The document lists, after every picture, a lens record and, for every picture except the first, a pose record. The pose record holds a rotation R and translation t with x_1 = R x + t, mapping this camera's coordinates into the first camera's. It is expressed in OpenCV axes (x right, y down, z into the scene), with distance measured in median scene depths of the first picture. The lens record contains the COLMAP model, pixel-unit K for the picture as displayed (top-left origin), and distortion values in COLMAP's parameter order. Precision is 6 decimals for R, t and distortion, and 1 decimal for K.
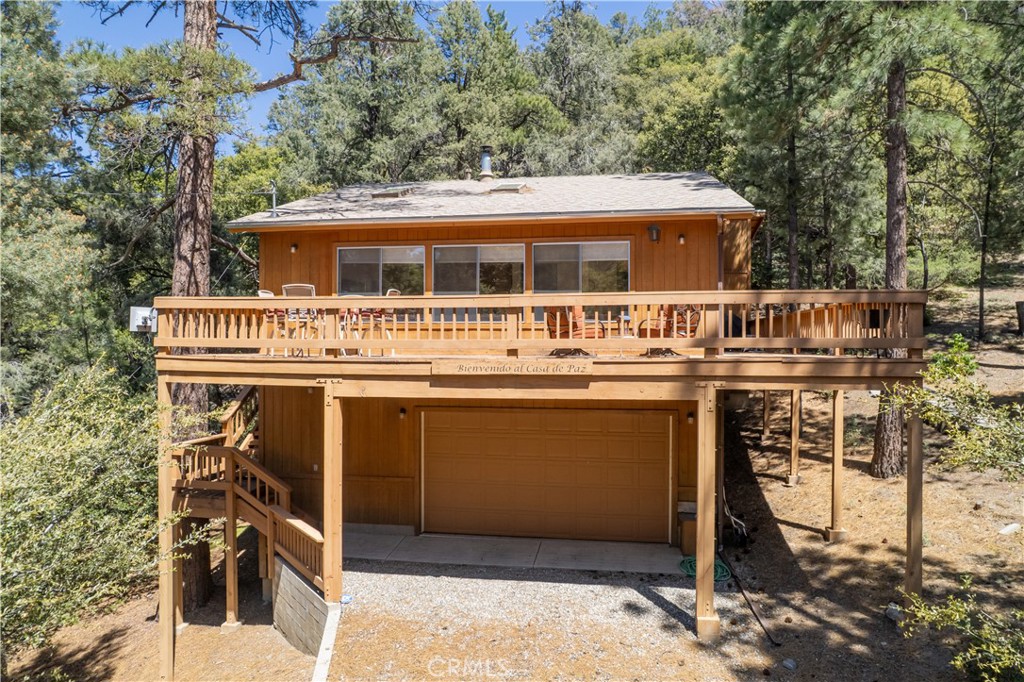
lens RADIAL K [[657.1, 0, 515.9], [0, 657.1, 342.2], [0, 0, 1]] dist [-0.055579, 0.048894]
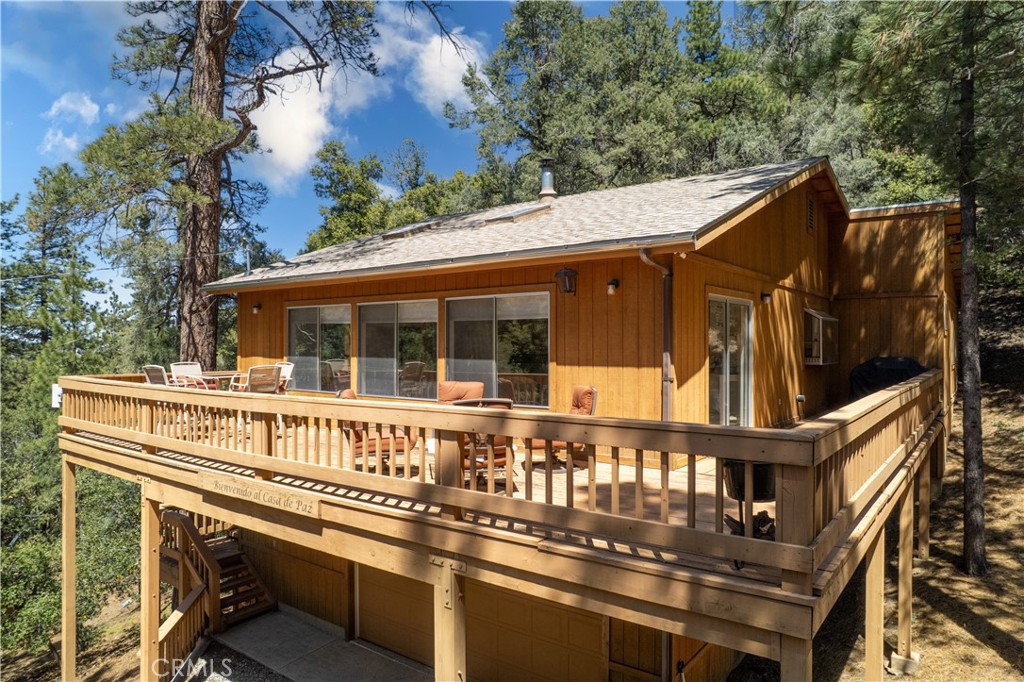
lens RADIAL K [[657.1, 0, 514.2], [0, 657.1, 340.6], [0, 0, 1]] dist [-0.055579, 0.048894]
pose [[0.882659, -0.004294, -0.469994, 0.472406], [0.005669, 0.999983, 0.001510, -0.104870], [0.469980, -0.003997, 0.882668, 0.370562]]
